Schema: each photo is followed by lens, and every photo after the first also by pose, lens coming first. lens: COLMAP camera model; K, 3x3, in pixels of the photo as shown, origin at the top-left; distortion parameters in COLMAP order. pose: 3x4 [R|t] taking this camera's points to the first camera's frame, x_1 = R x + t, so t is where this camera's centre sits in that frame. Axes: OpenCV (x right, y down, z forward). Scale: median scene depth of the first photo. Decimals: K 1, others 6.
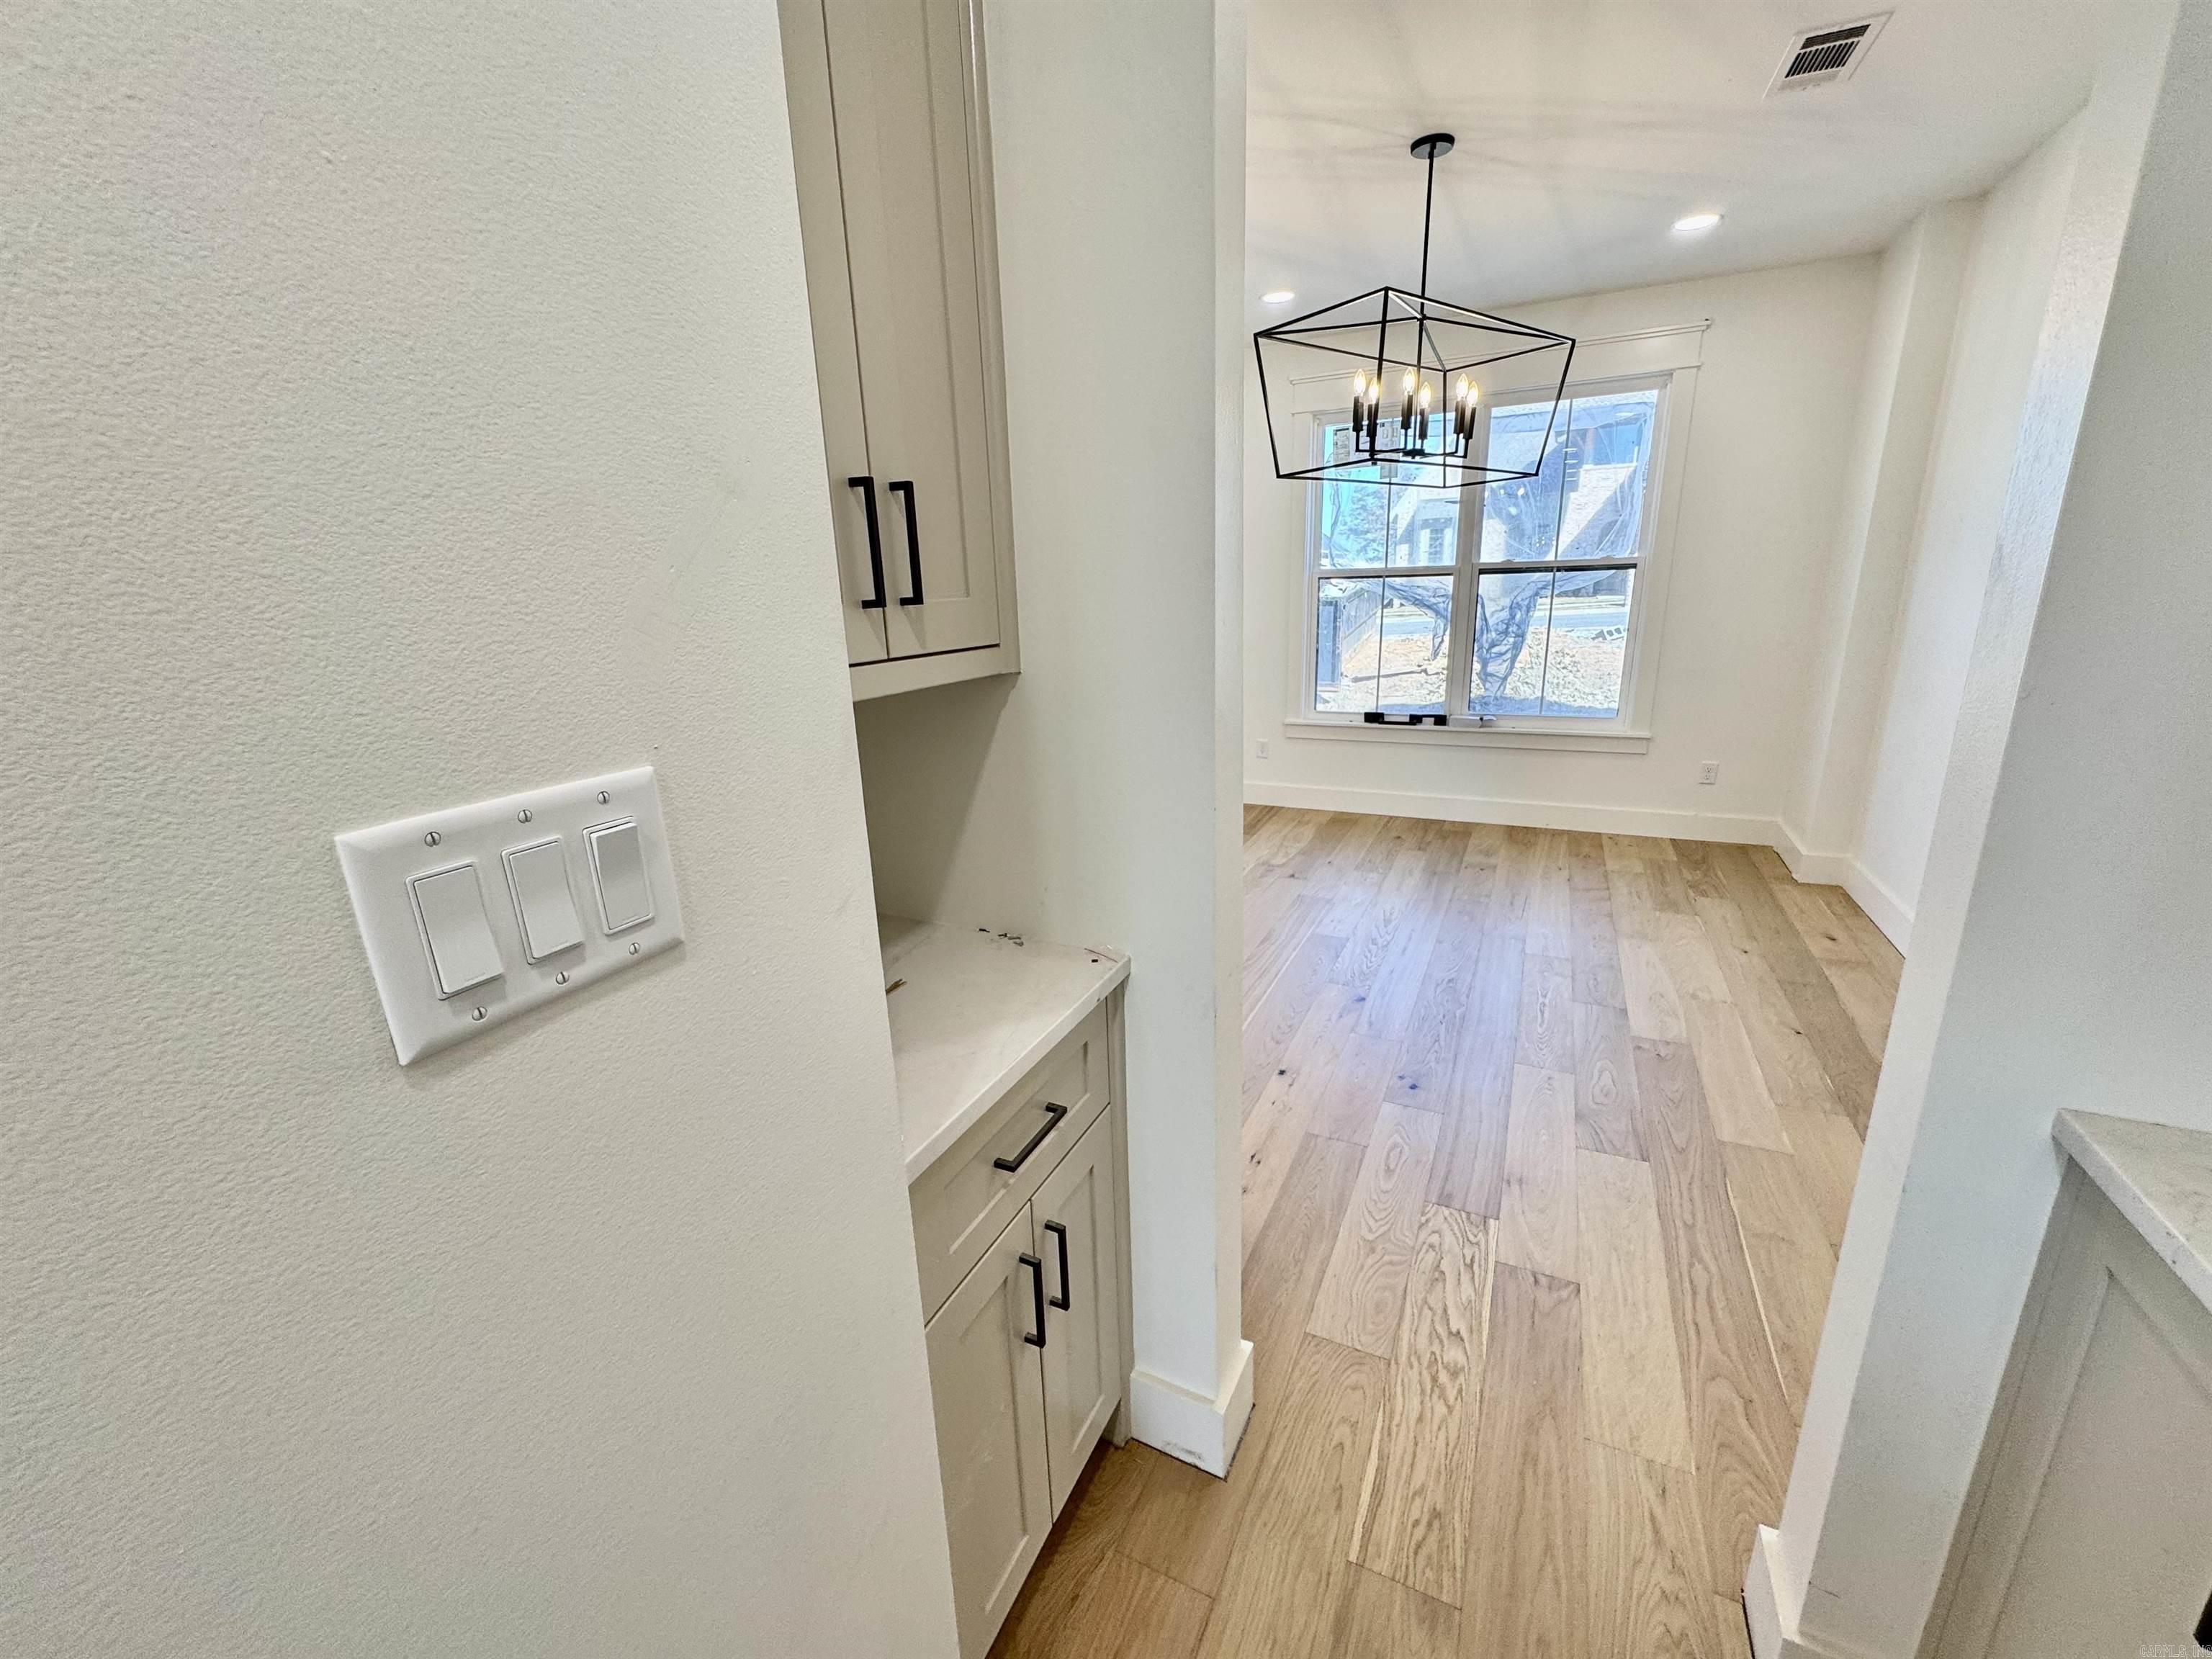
lens RADIAL K [[885.5, 0, 1102.4], [0, 885.5, 828.7], [0, 0, 1]] dist [-0.002585, 0.000542]
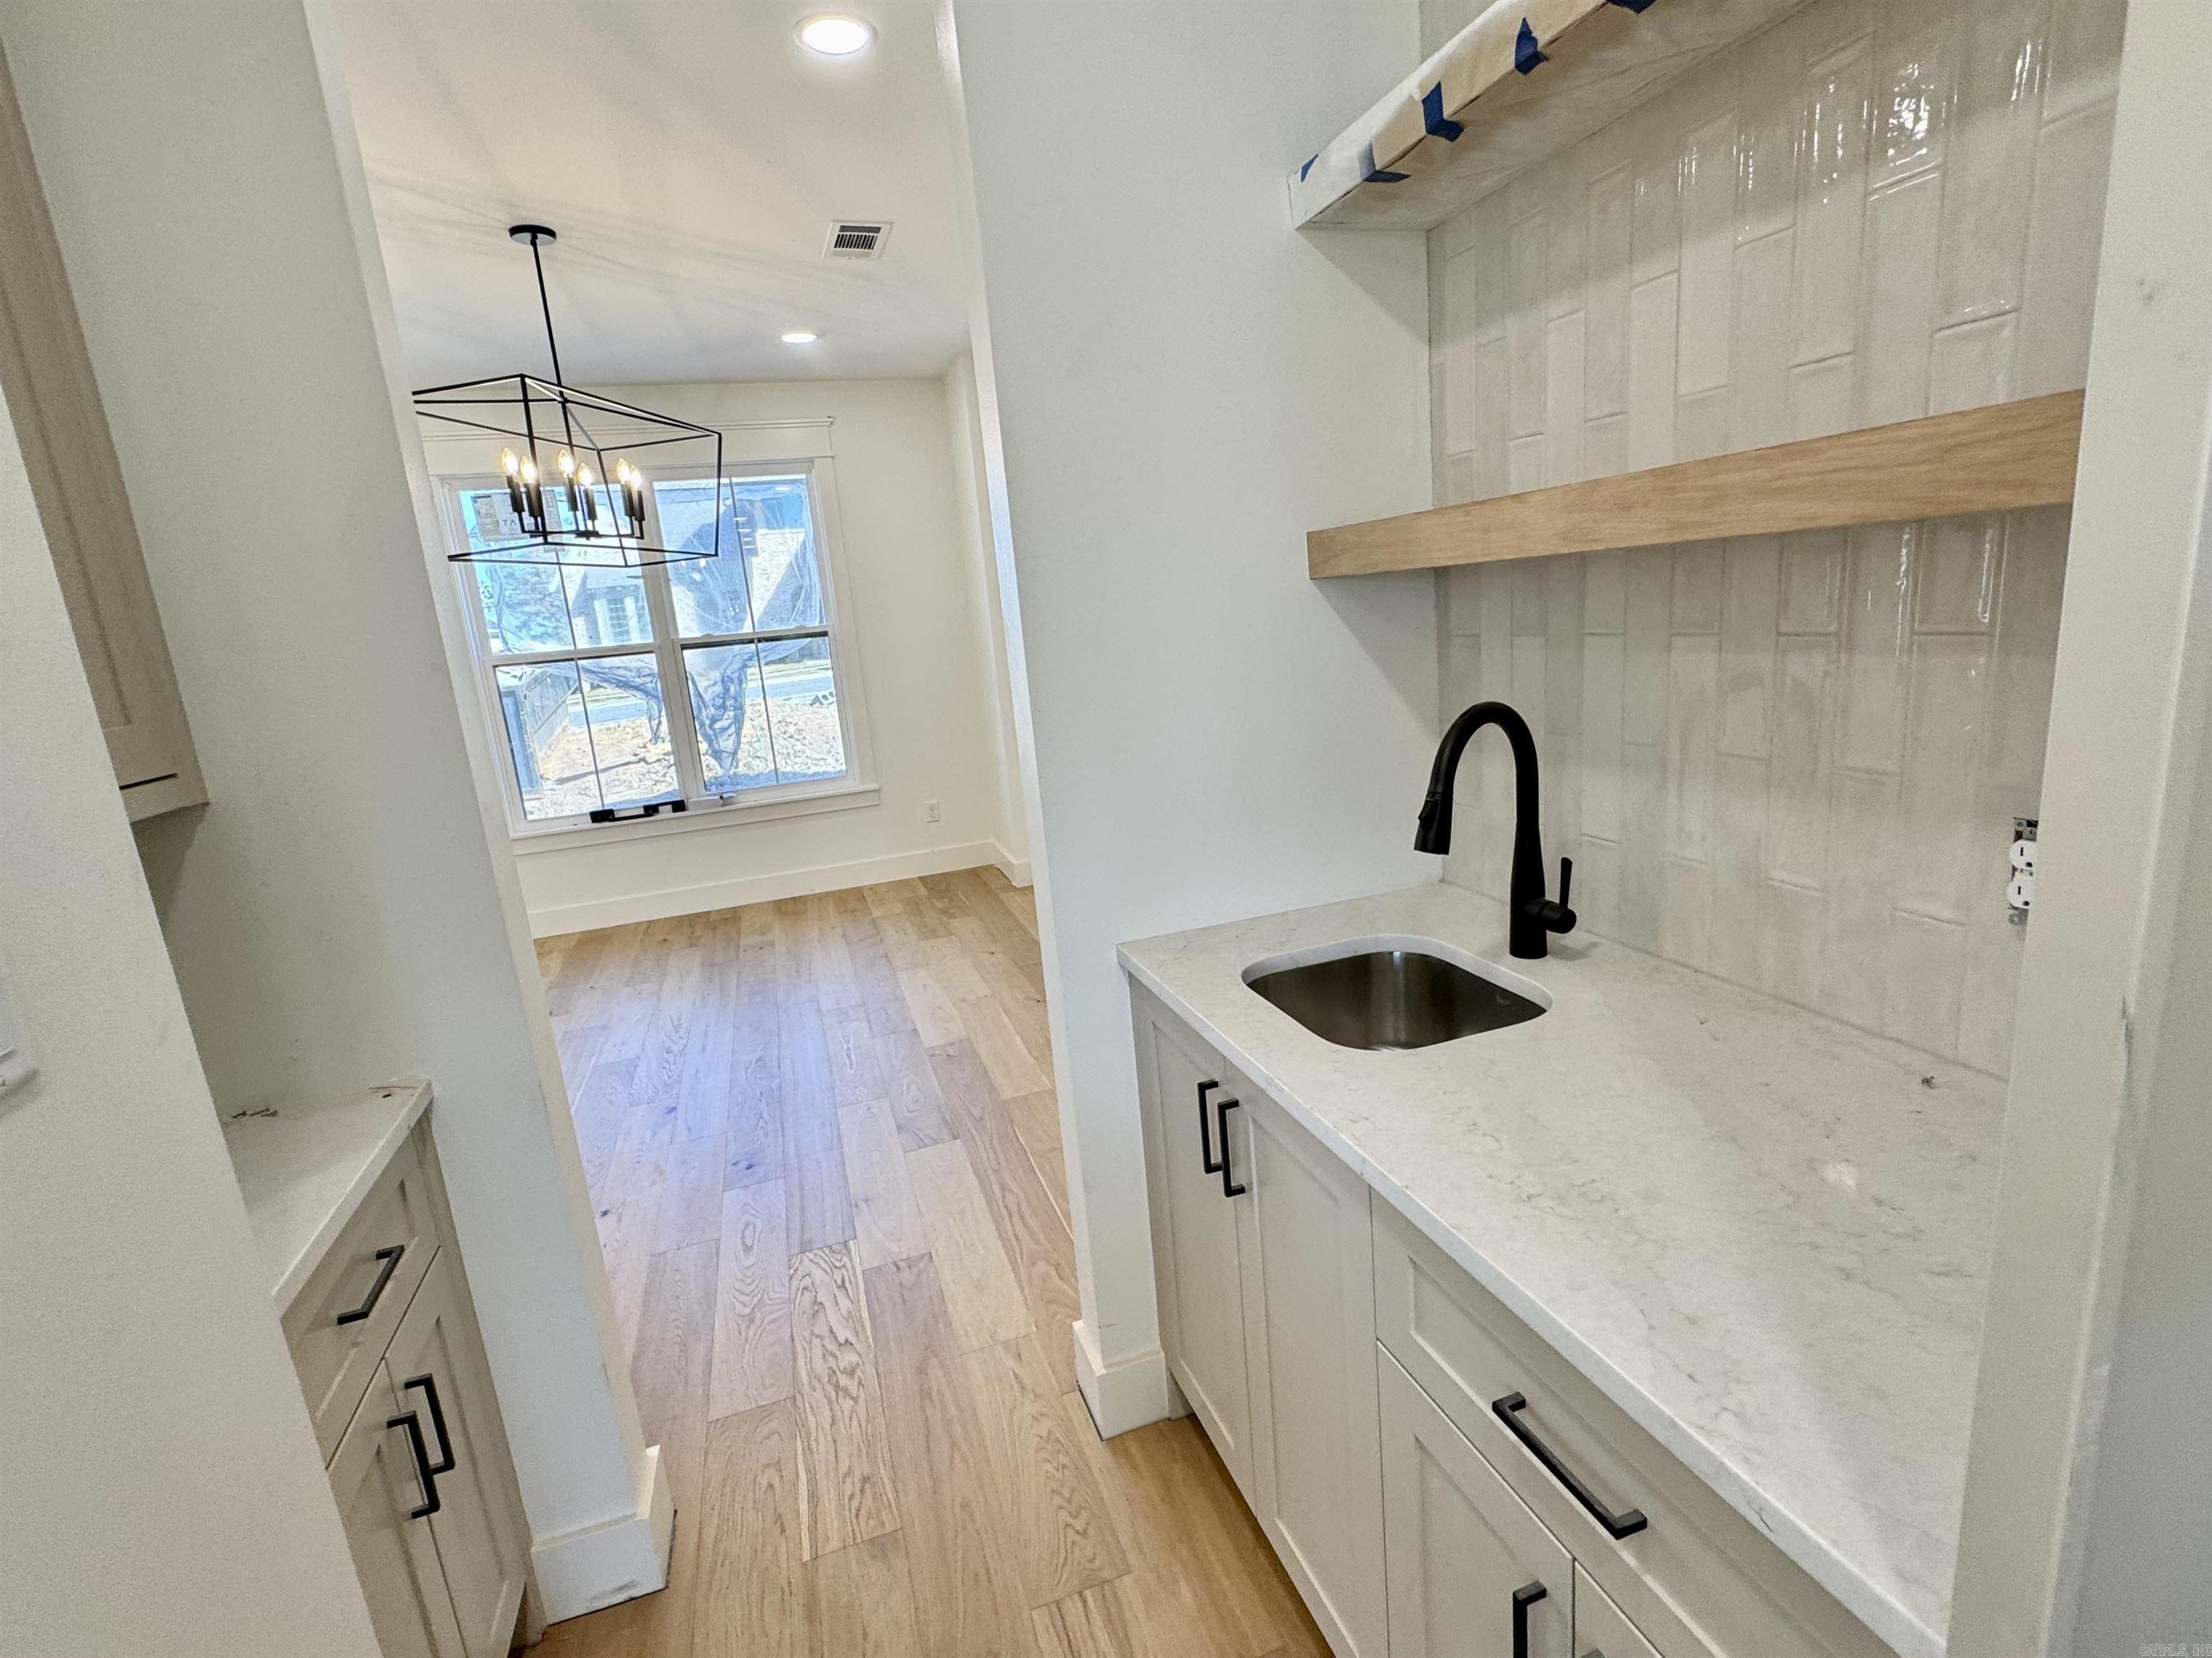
lens RADIAL K [[1026.7, 0, 1105.8], [0, 1026.7, 829.8], [0, 0, 1]] dist [-0.002633, 0.000015]
pose [[0.709791, -0.178759, 0.681354, -0.067929], [0.248019, 0.968746, -0.004212, 0.031573], [-0.659306, 0.171978, 0.731942, -0.136996]]
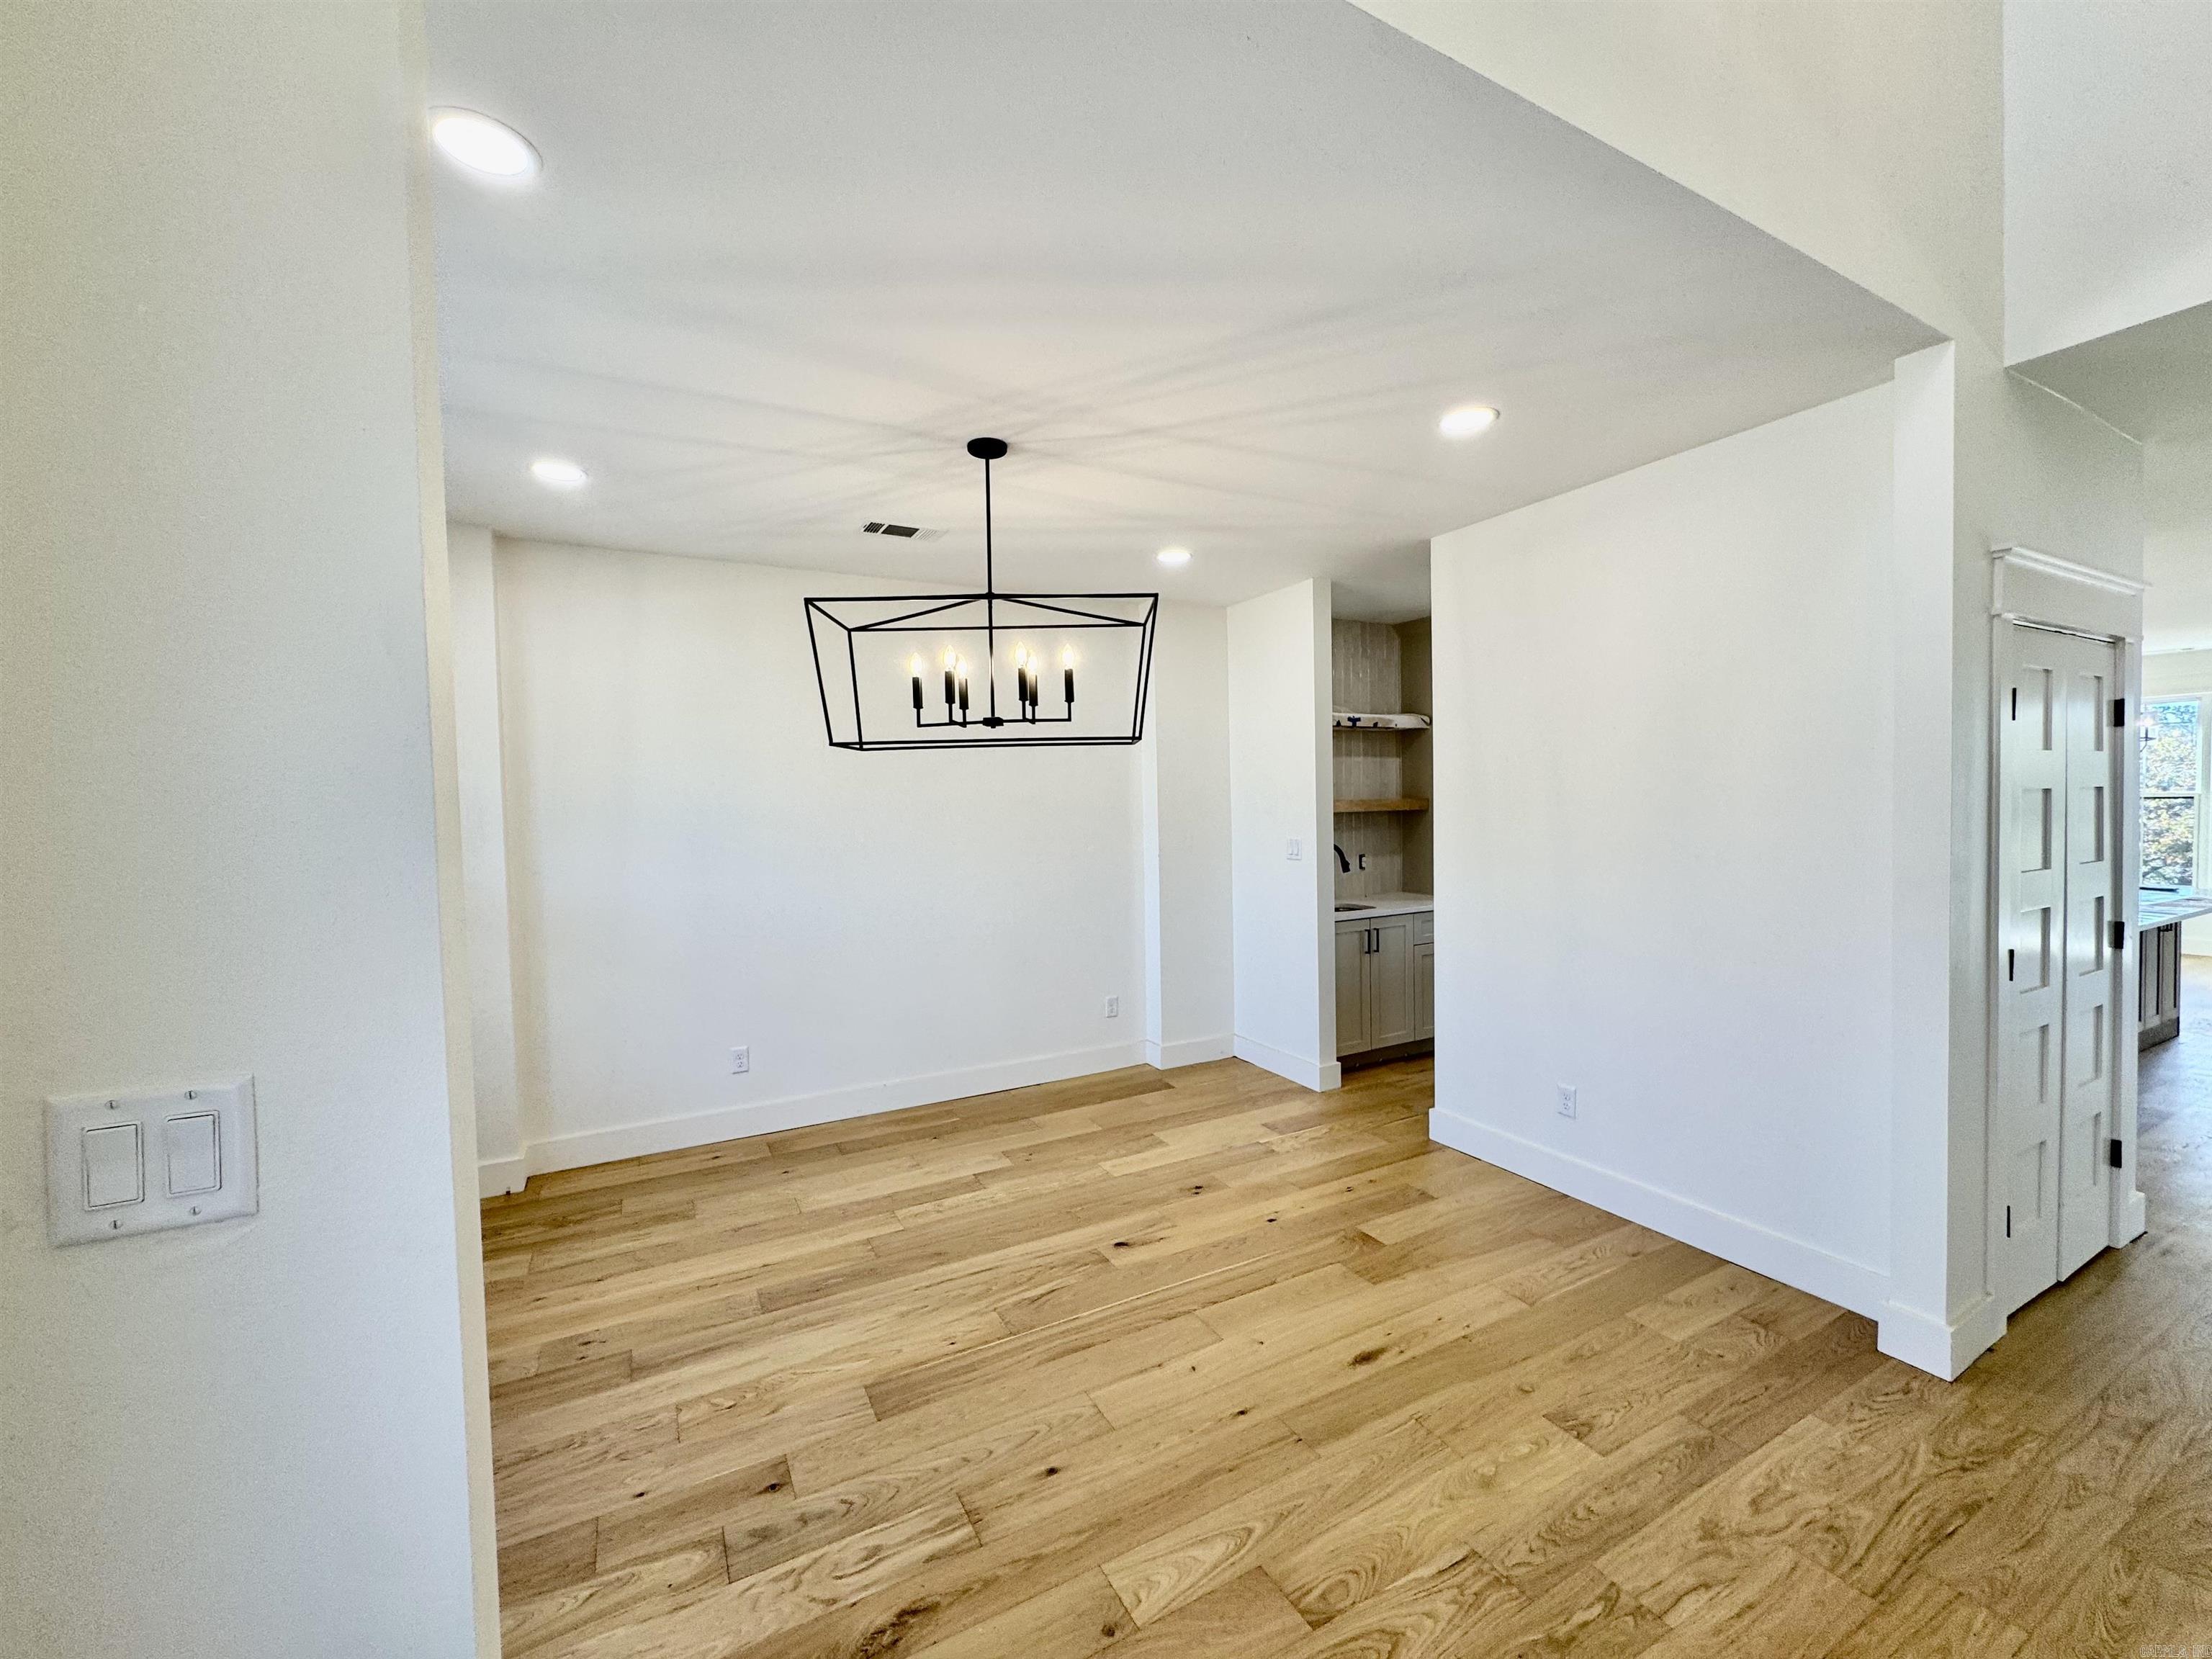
lens RADIAL K [[885.5, 0, 1097.4], [0, 885.5, 824.6], [0, 0, 1]] dist [-0.002585, 0.000542]
pose [[-0.808987, 0.036695, 0.586680, -0.337111], [0.205538, 0.952708, 0.223833, -0.568242], [-0.550721, 0.301663, -0.778271, 1.922010]]
